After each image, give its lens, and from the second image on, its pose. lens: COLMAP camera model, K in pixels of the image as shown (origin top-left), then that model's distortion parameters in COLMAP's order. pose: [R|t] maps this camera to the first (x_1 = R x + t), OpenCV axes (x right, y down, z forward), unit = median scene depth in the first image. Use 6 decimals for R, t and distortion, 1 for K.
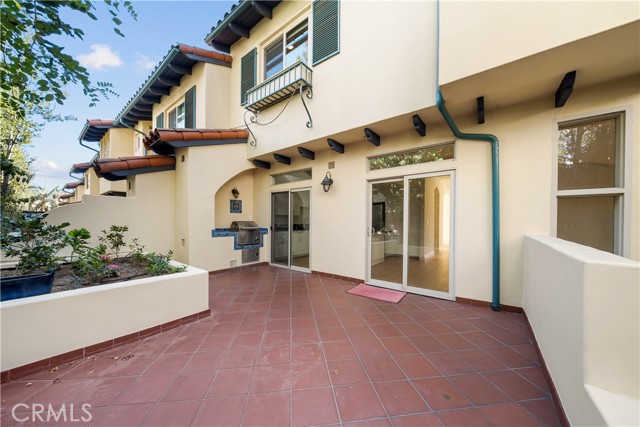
lens RADIAL K [[220.6, 0, 319.9], [0, 220.6, 222.2], [0, 0, 1]] dist [-0.000018, -0.000005]
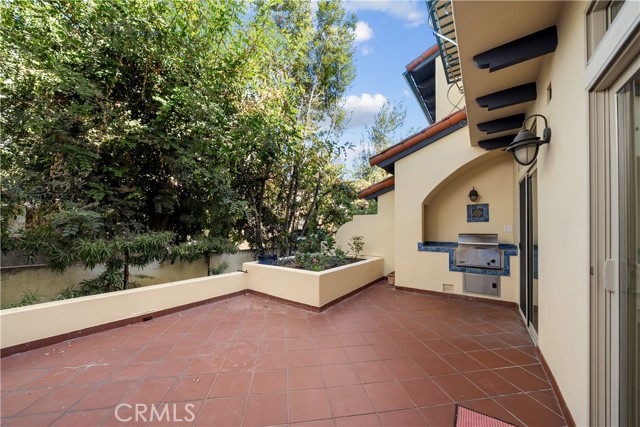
lens RADIAL K [[224.9, 0, 318.0], [0, 224.9, 228.7], [0, 0, 1]] dist [-0.001226, -0.000066]
pose [[0.020060, -0.013923, -0.999702, 0.391955], [-0.005528, 0.999886, -0.014036, -0.007763], [0.999783, 0.005808, 0.019981, 0.525489]]
